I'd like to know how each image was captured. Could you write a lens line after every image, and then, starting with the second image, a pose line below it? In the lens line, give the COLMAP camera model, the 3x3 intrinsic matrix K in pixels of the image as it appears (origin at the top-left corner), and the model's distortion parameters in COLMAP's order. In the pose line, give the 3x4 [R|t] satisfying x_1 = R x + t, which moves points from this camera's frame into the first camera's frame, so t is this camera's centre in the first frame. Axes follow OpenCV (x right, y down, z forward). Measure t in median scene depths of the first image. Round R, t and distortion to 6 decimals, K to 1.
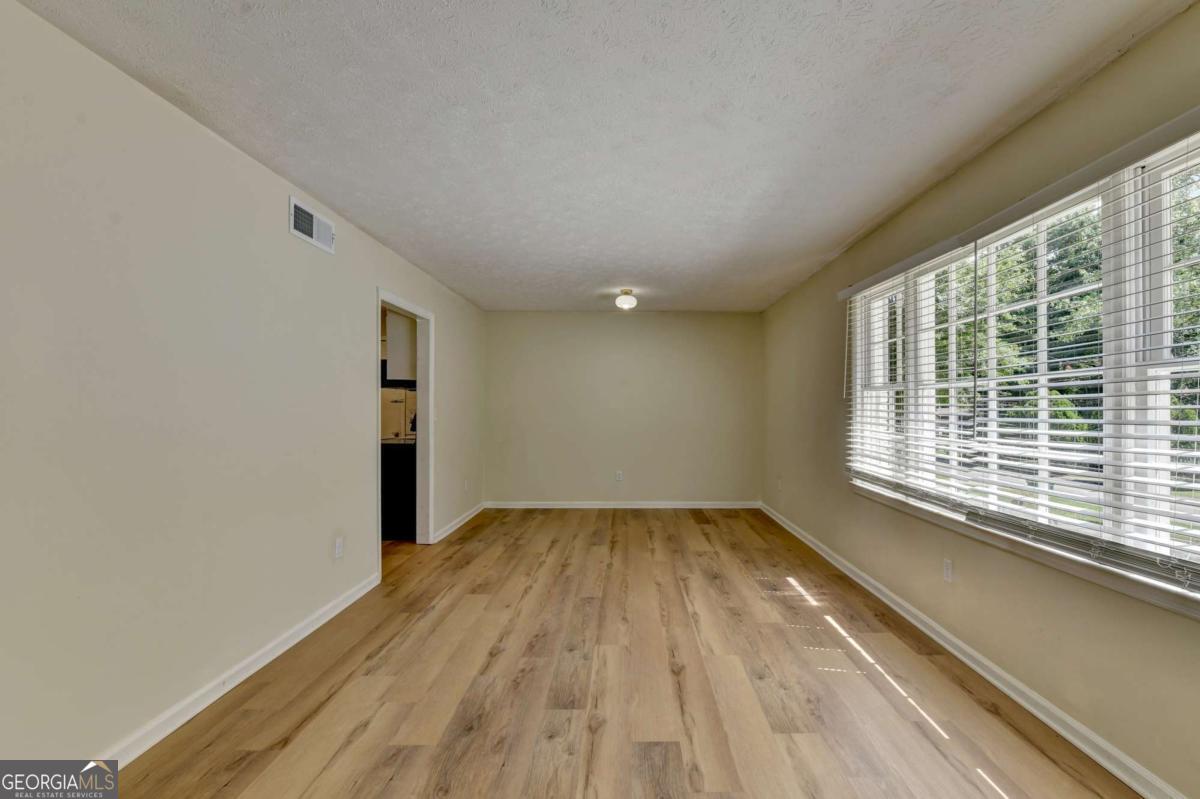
lens RADIAL K [[492.7, 0, 578.7], [0, 492.7, 408.9], [0, 0, 1]] dist [-0.015722, 0.000767]
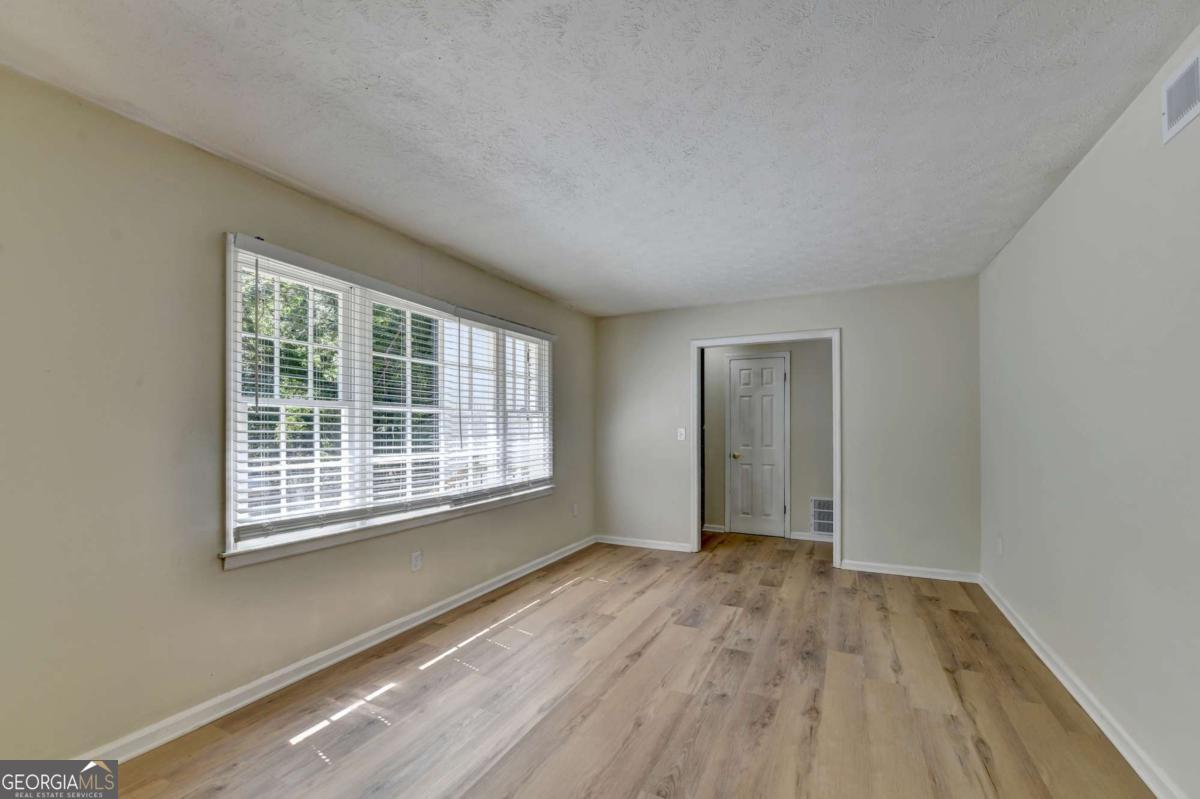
lens RADIAL K [[492.7, 0, 639.9], [0, 492.7, 424.3], [0, 0, 1]] dist [-0.015722, 0.000767]
pose [[-0.955795, 0.009228, 0.293890, -0.152189], [0.007962, 0.999953, -0.005503, -0.002226], [-0.293927, -0.002920, -0.955823, 2.100383]]
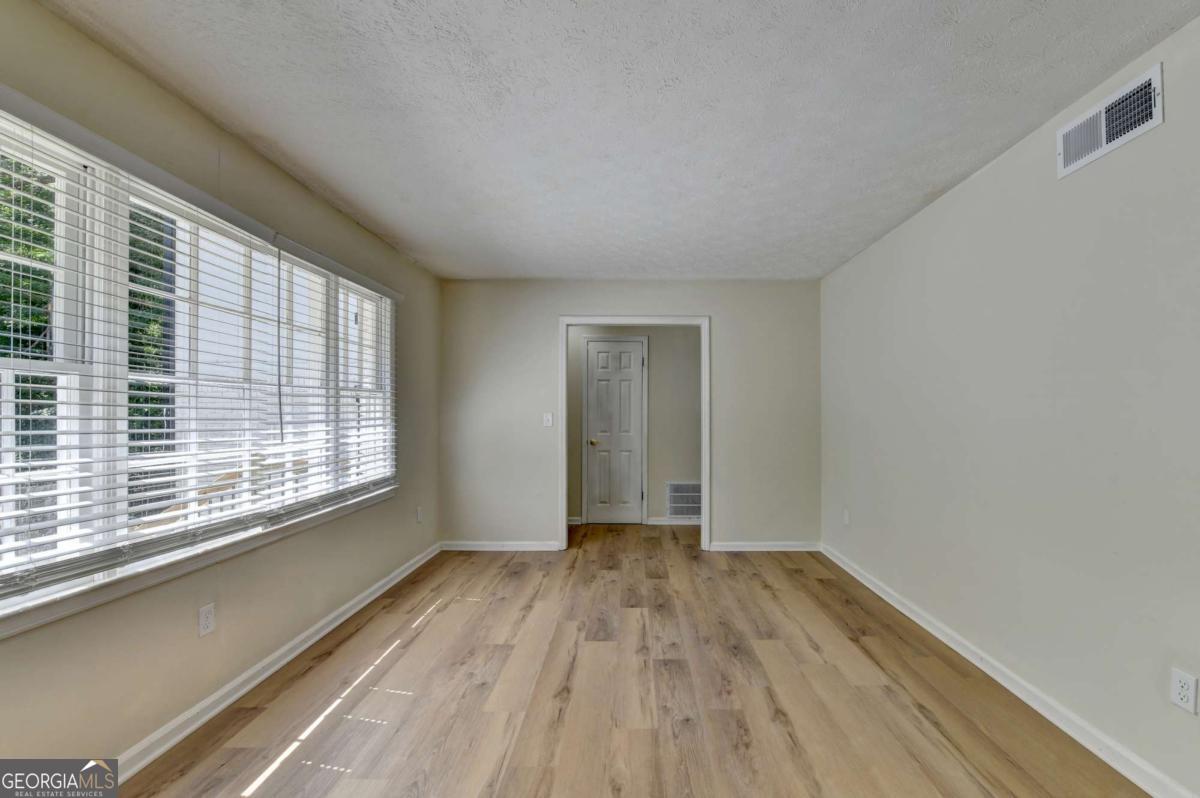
lens RADIAL K [[488.8, 0, 651.1], [0, 488.8, 413.3], [0, 0, 1]] dist [-0.013560, -0.000242]
pose [[-0.990958, 0.001930, -0.134158, 0.159687], [0.001372, 0.999990, 0.004246, -0.002715], [0.134165, 0.004023, -0.990951, 1.940448]]
